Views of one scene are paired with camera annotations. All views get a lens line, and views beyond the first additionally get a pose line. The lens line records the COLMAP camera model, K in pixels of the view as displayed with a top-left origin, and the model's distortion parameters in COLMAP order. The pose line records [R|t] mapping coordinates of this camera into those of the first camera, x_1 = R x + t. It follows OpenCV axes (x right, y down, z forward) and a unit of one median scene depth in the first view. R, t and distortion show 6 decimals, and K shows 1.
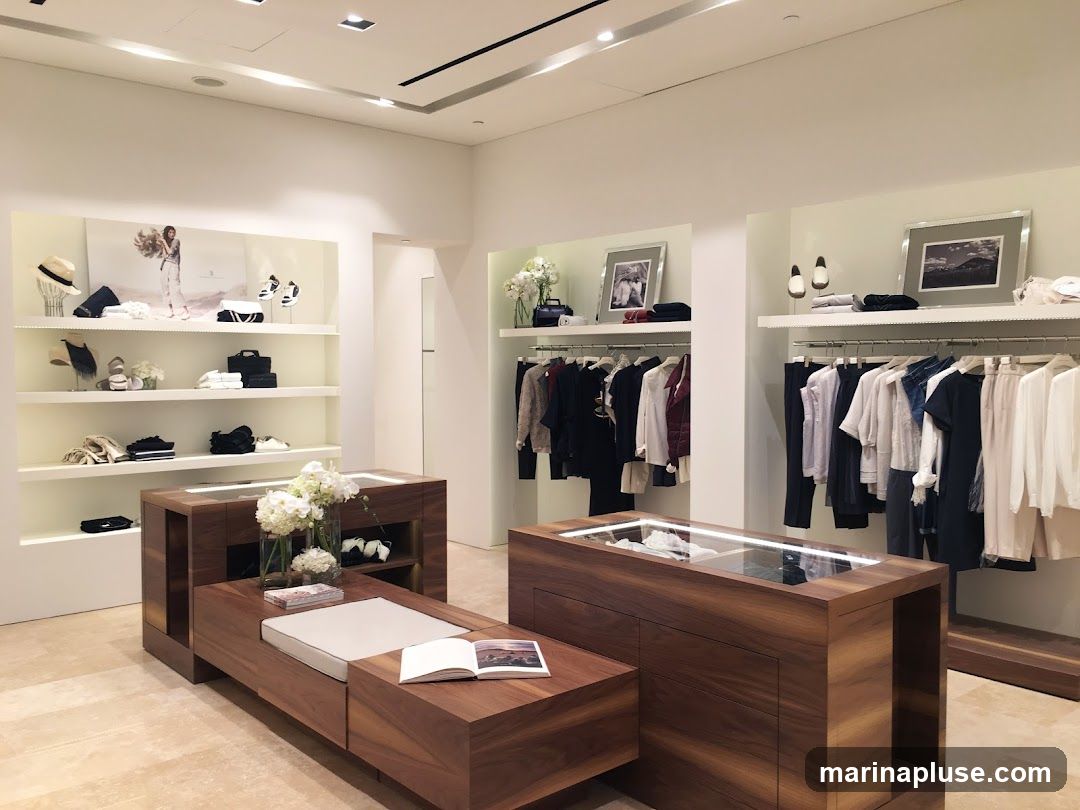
lens RADIAL K [[920.8, 0, 540.0], [0, 920.8, 405.0], [0, 0, 1]] dist [0.058799, -0.109118]
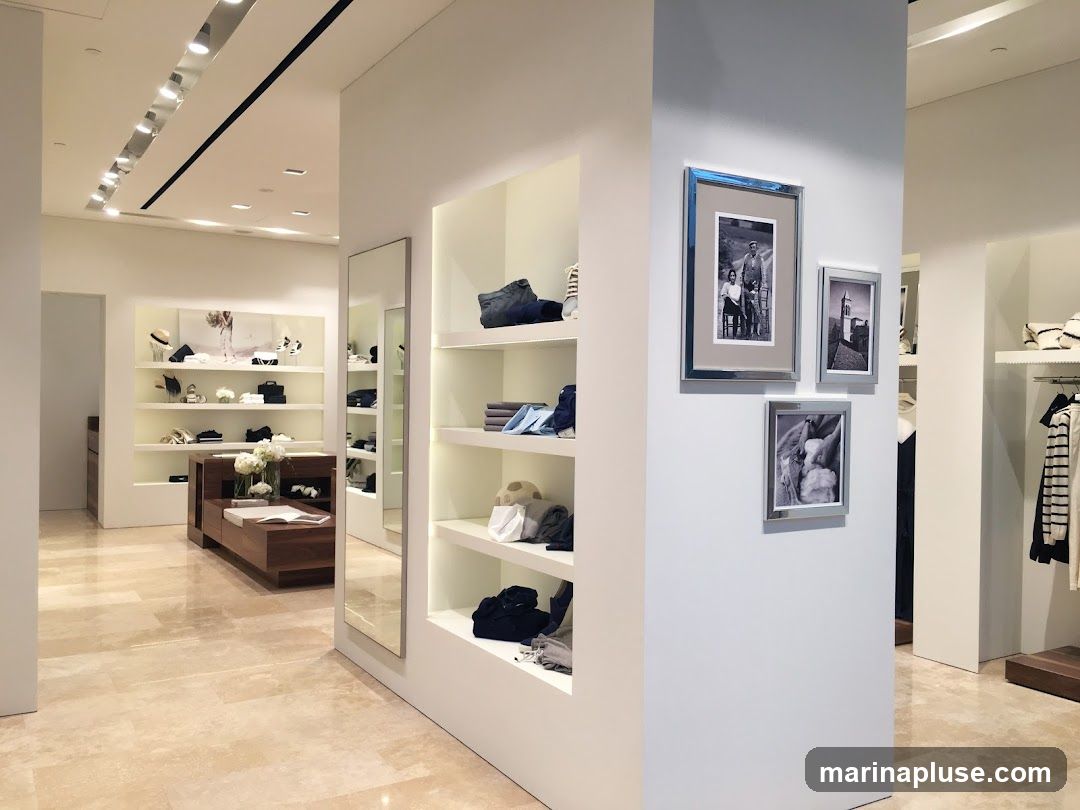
lens RADIAL K [[873.2, 0, 540.0], [0, 873.2, 405.0], [0, 0, 1]] dist [-0.001600, -0.001345]
pose [[0.990318, 0.018612, -0.137564, 0.430879], [-0.023173, 0.999231, -0.031633, 0.025030], [0.136869, 0.034514, 0.989988, -0.556060]]
